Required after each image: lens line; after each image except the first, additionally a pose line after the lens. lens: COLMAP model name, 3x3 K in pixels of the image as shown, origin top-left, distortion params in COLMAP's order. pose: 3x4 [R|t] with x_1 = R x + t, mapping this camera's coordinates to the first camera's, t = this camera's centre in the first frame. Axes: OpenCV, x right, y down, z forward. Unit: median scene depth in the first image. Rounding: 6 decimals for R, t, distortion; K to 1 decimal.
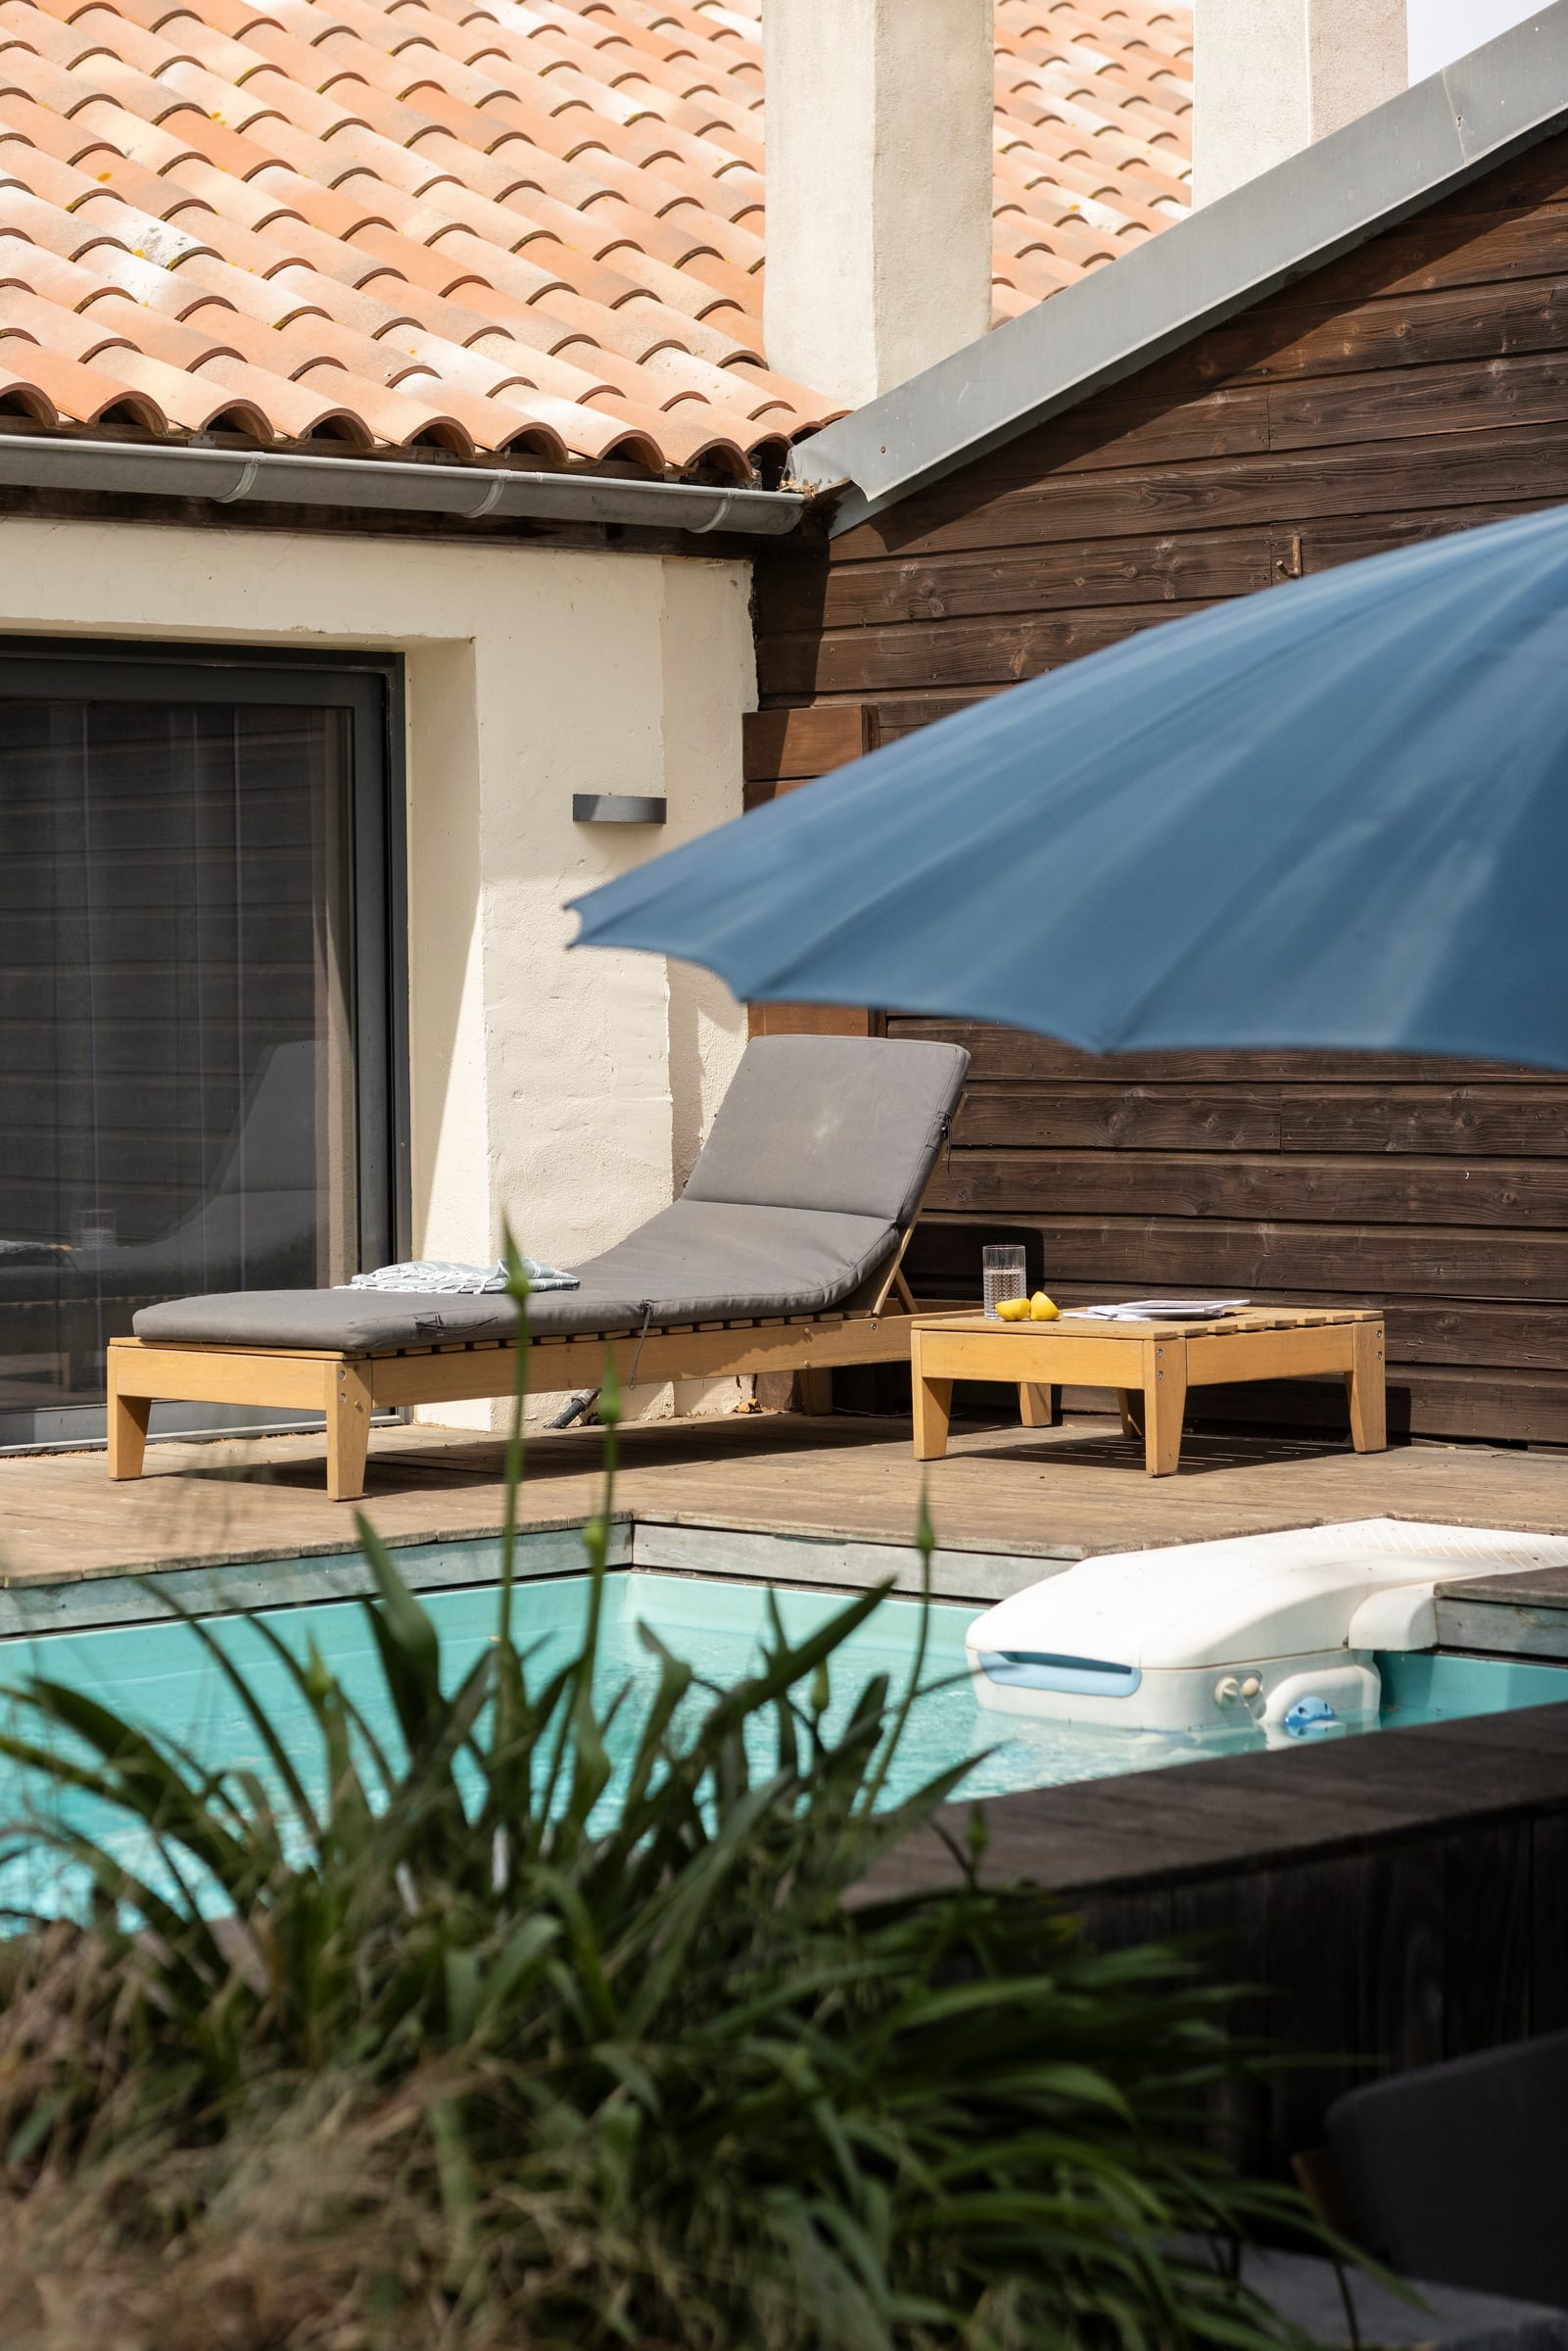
lens RADIAL K [[5462.0, 0, 784.0], [0, 5462.0, 1175.5], [0, 0, 1]] dist [-0.002177, -0.290121]
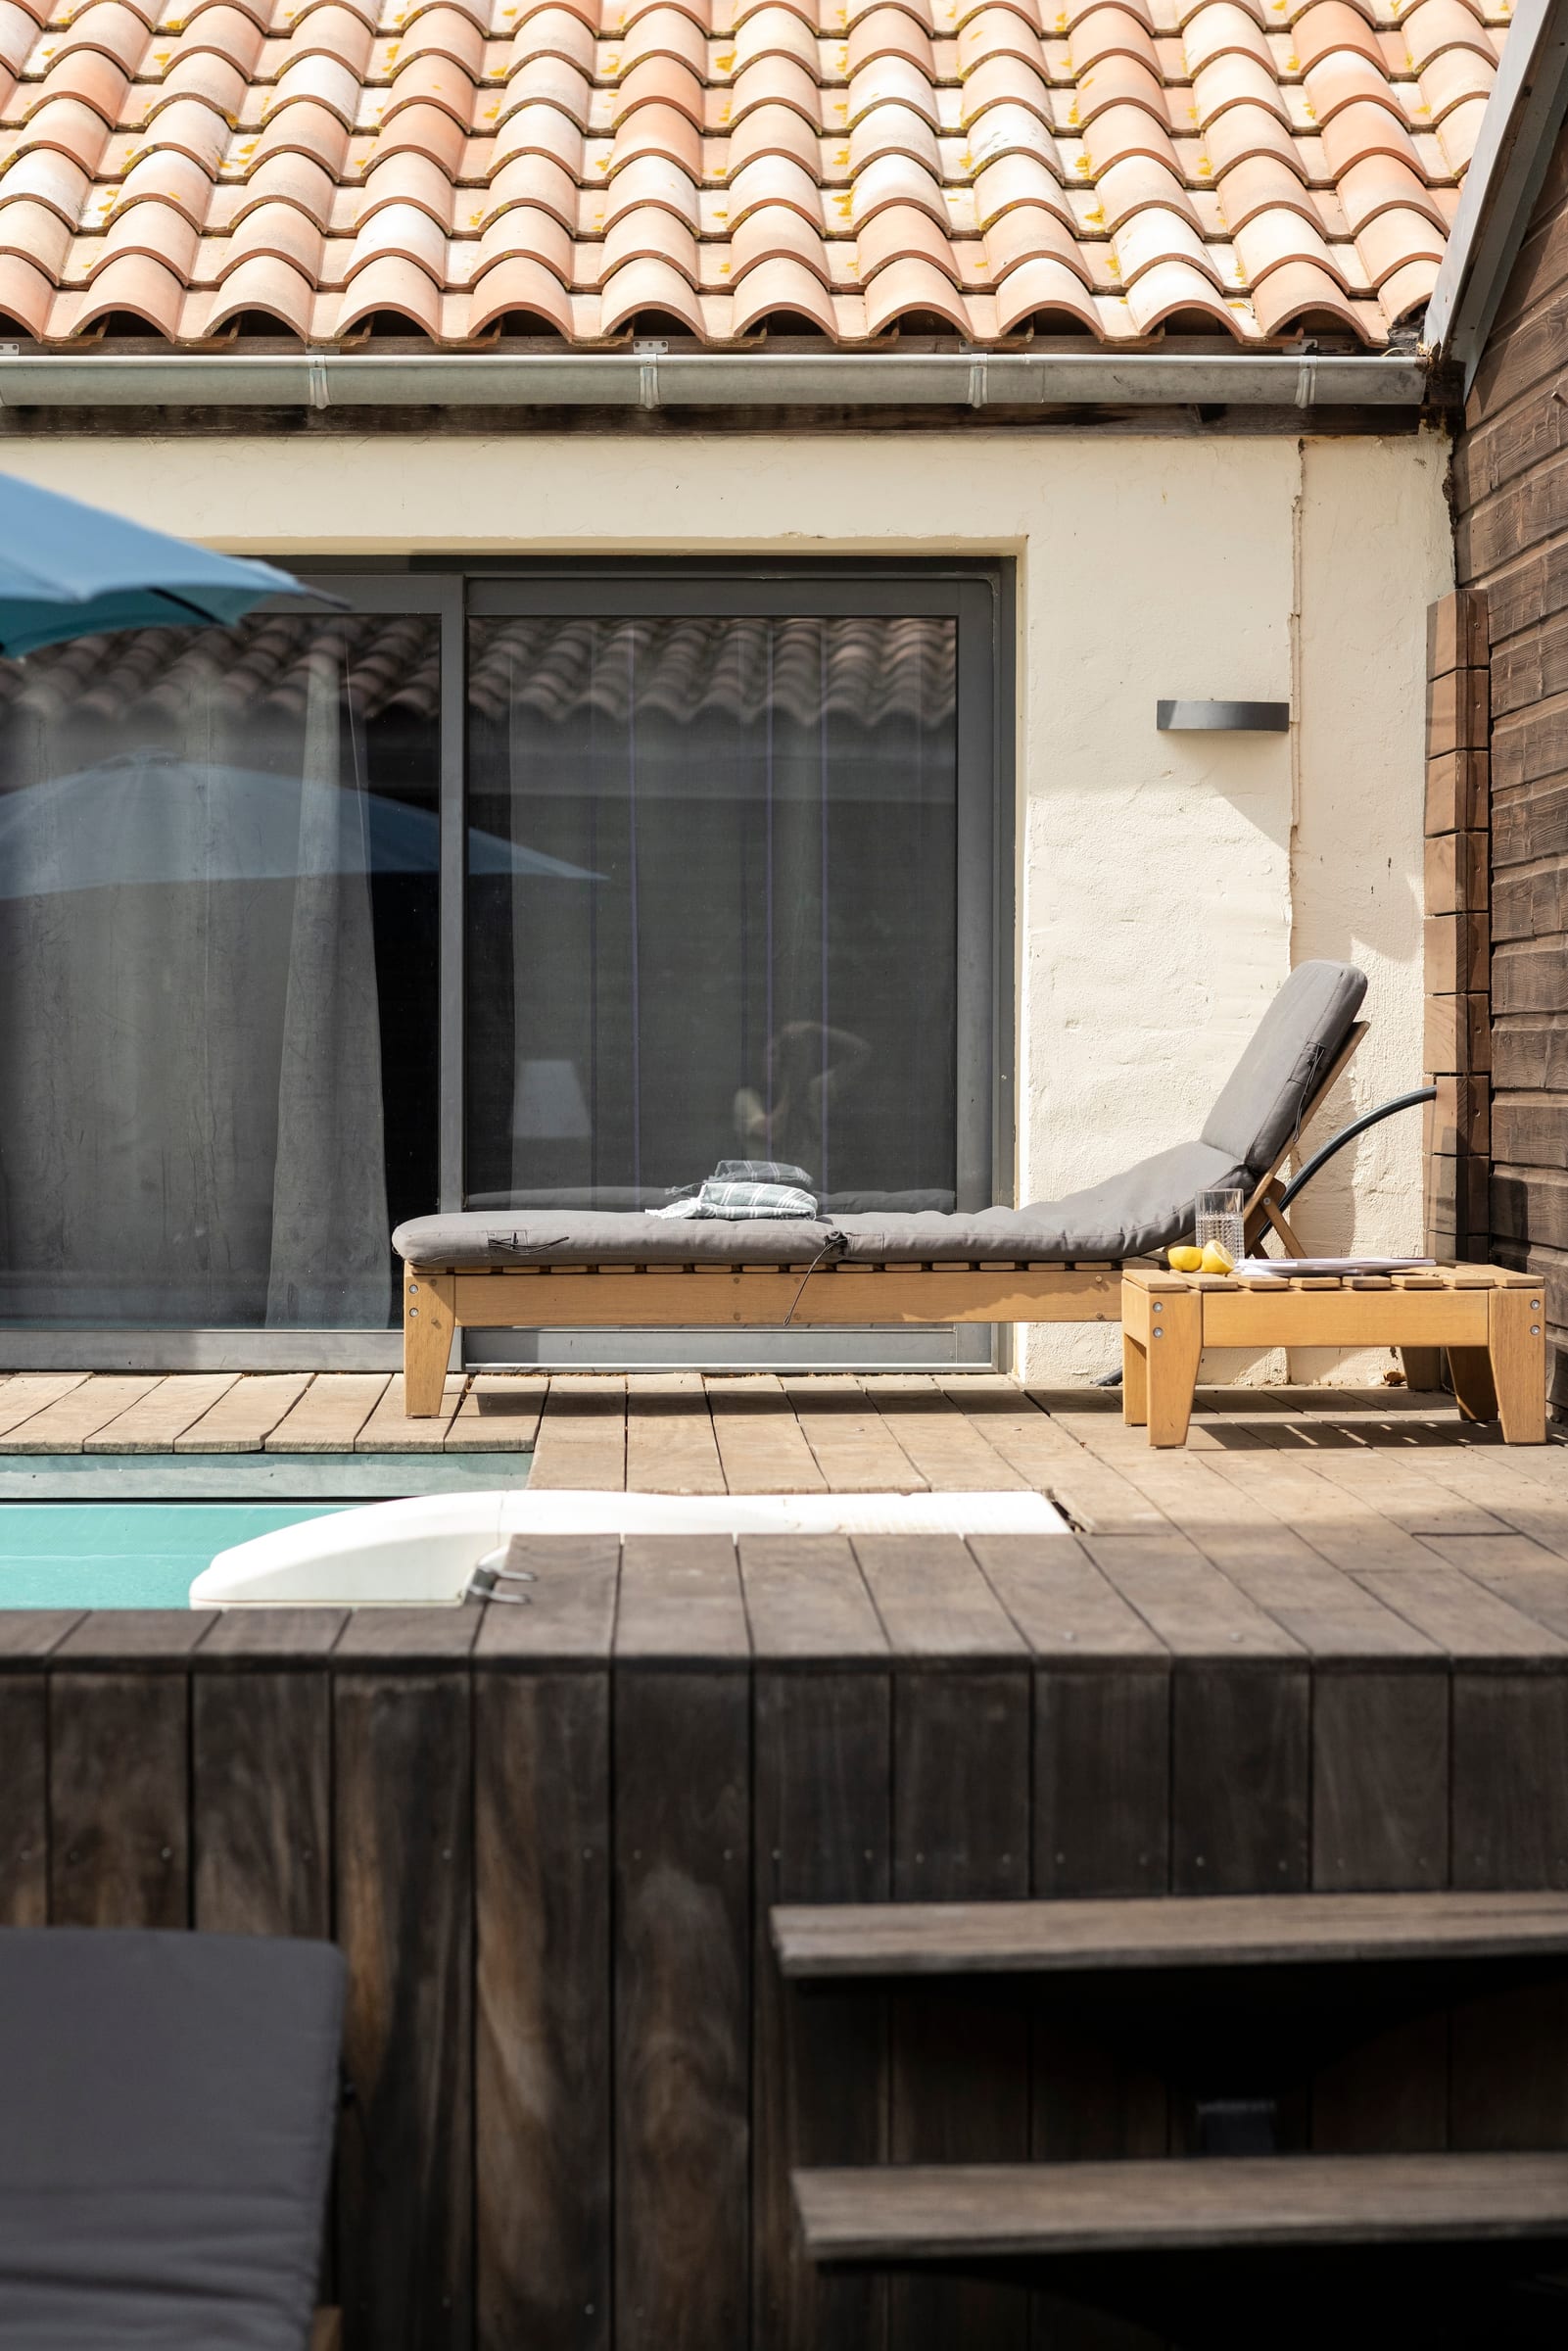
lens RADIAL K [[5462.0, 0, 784.0], [0, 5462.0, 1175.5], [0, 0, 1]] dist [-0.002177, -0.290121]
pose [[0.732546, 0.025900, -0.680224, 0.549056], [-0.031500, 0.999495, 0.004134, 0.008750], [0.679988, 0.018399, 0.732992, 0.283789]]
